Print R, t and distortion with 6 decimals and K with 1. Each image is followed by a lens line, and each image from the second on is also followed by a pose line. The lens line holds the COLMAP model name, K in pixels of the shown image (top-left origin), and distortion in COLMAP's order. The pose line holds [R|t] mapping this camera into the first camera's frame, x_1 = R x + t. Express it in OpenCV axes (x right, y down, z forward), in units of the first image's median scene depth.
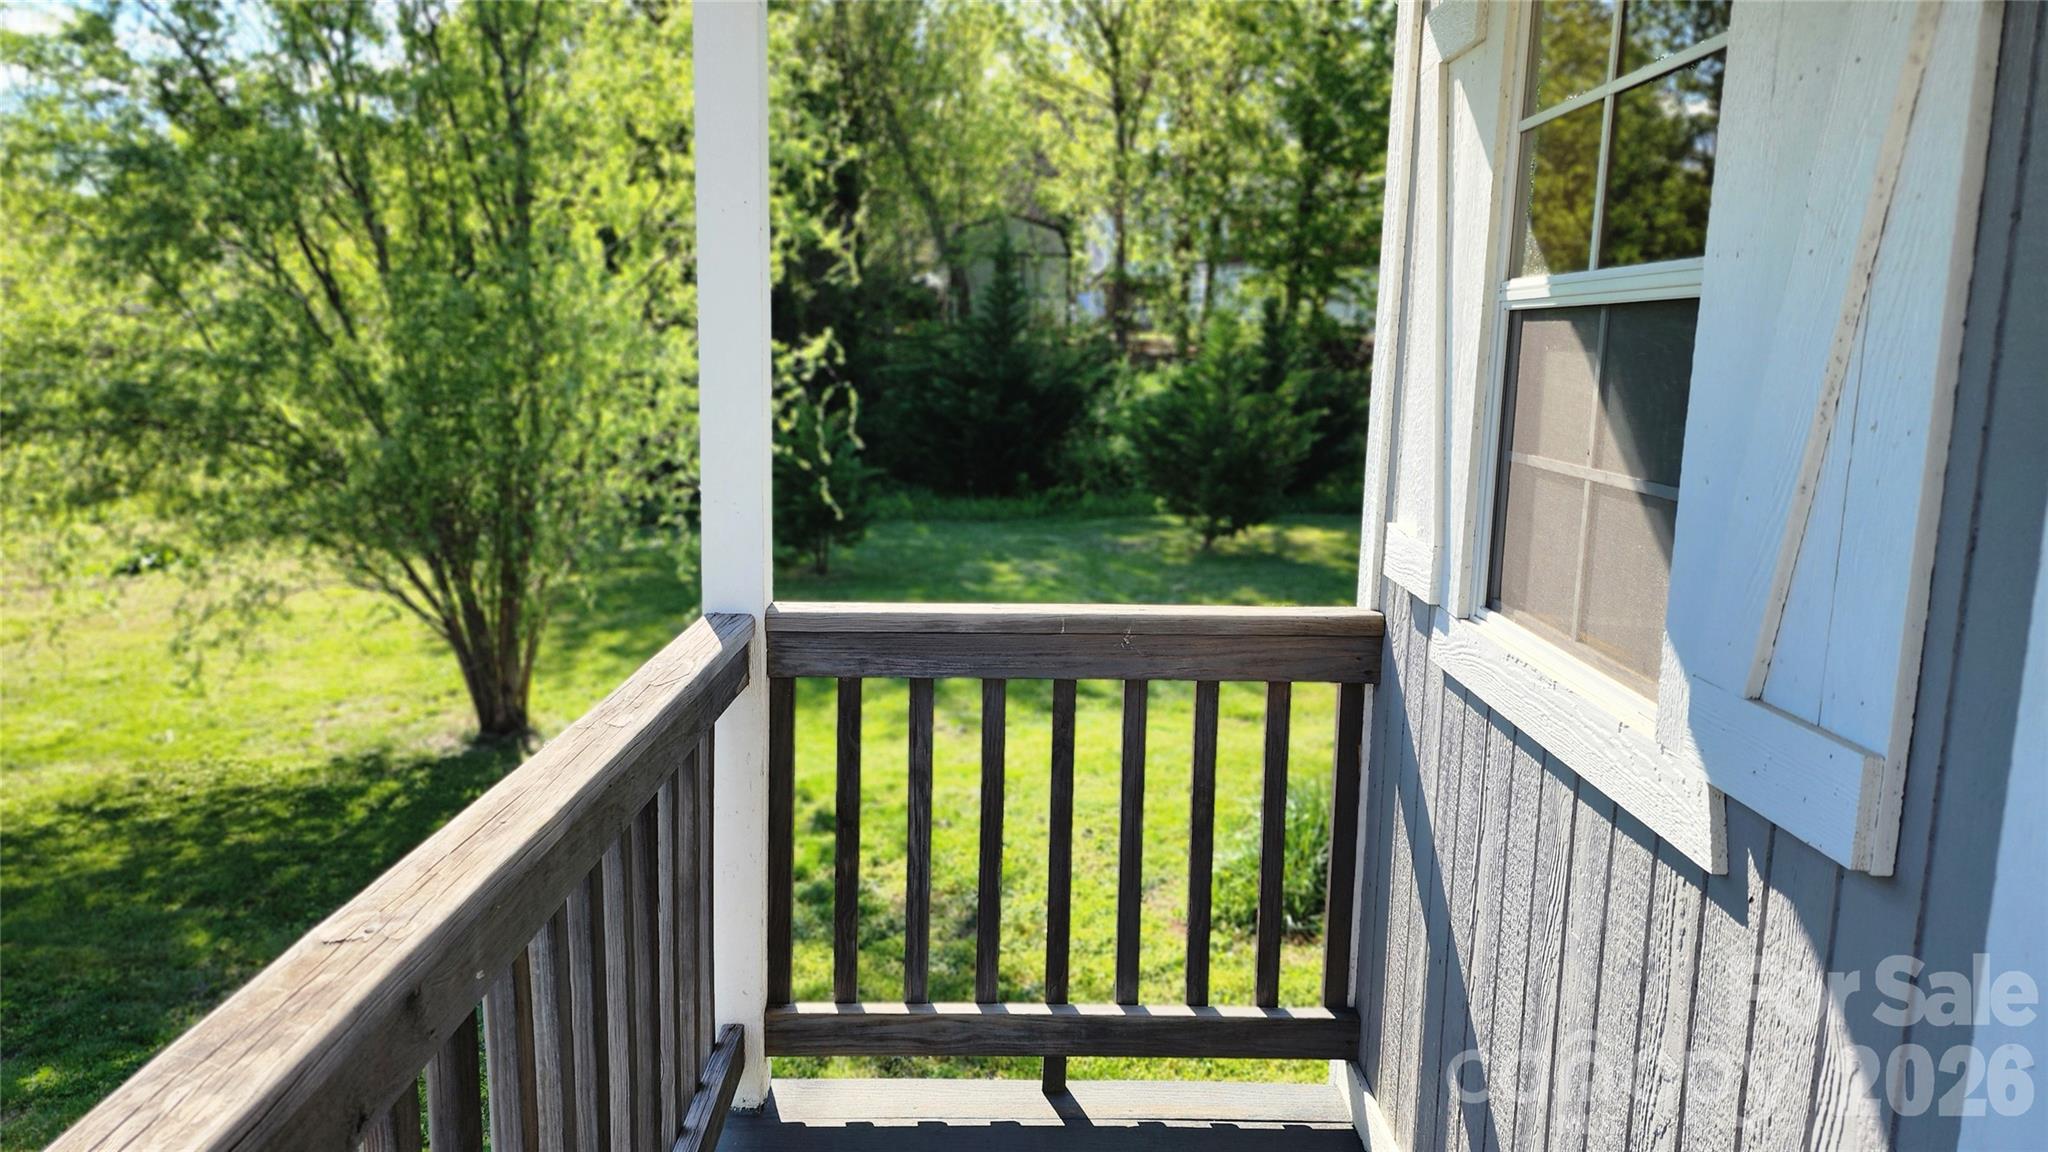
lens RADIAL K [[1381.8, 0, 1018.3], [0, 1381.8, 578.7], [0, 0, 1]] dist [0.012665, 0.002007]
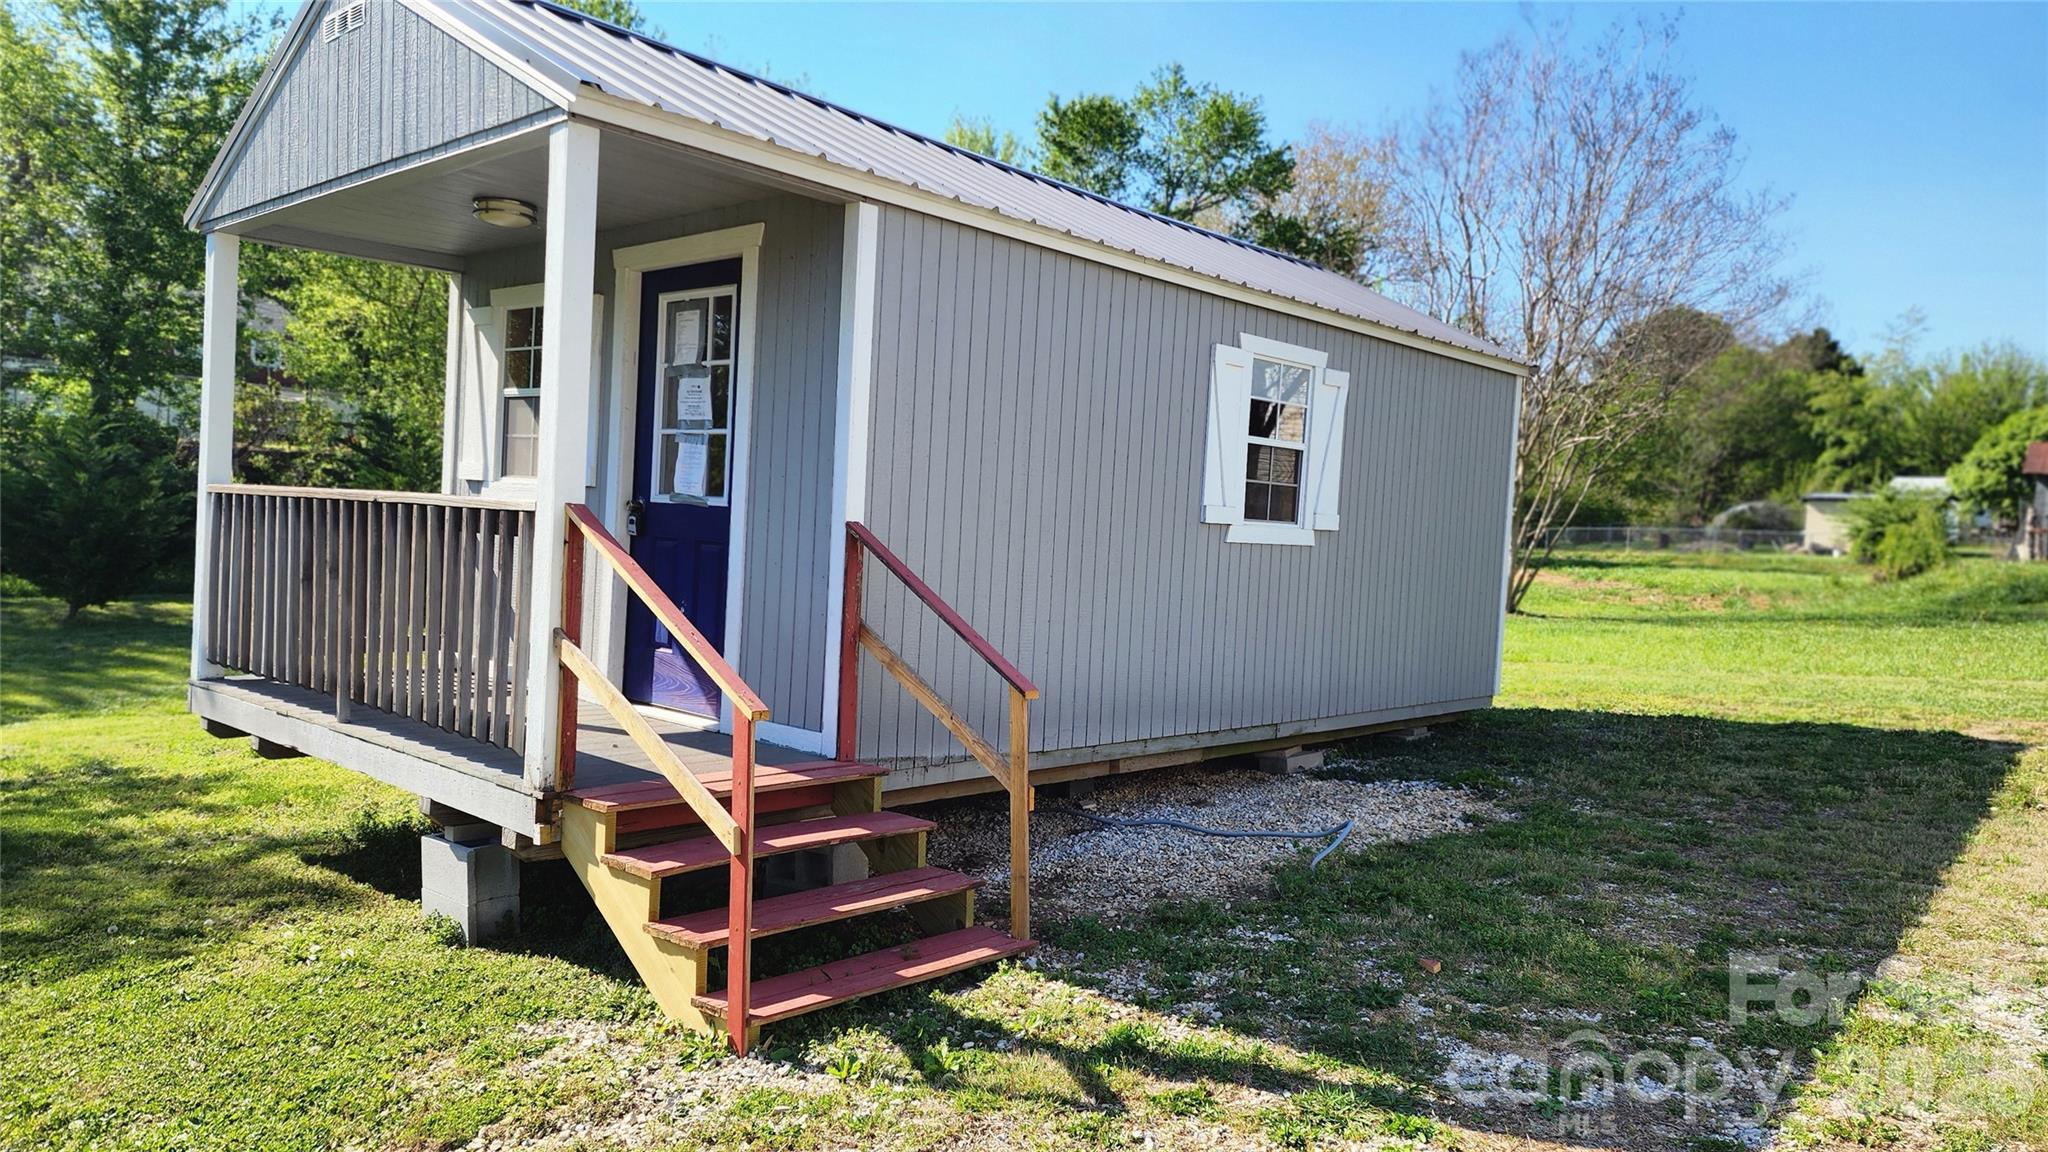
lens RADIAL K [[1381.8, 0, 1024.0], [0, 1381.8, 585.9], [0, 0, 1]] dist [0.012665, 0.002007]
pose [[0.675235, -0.007470, 0.737565, -0.105472], [0.072847, 0.995735, -0.056607, 0.045508], [-0.733996, 0.091953, 0.672900, -0.181246]]
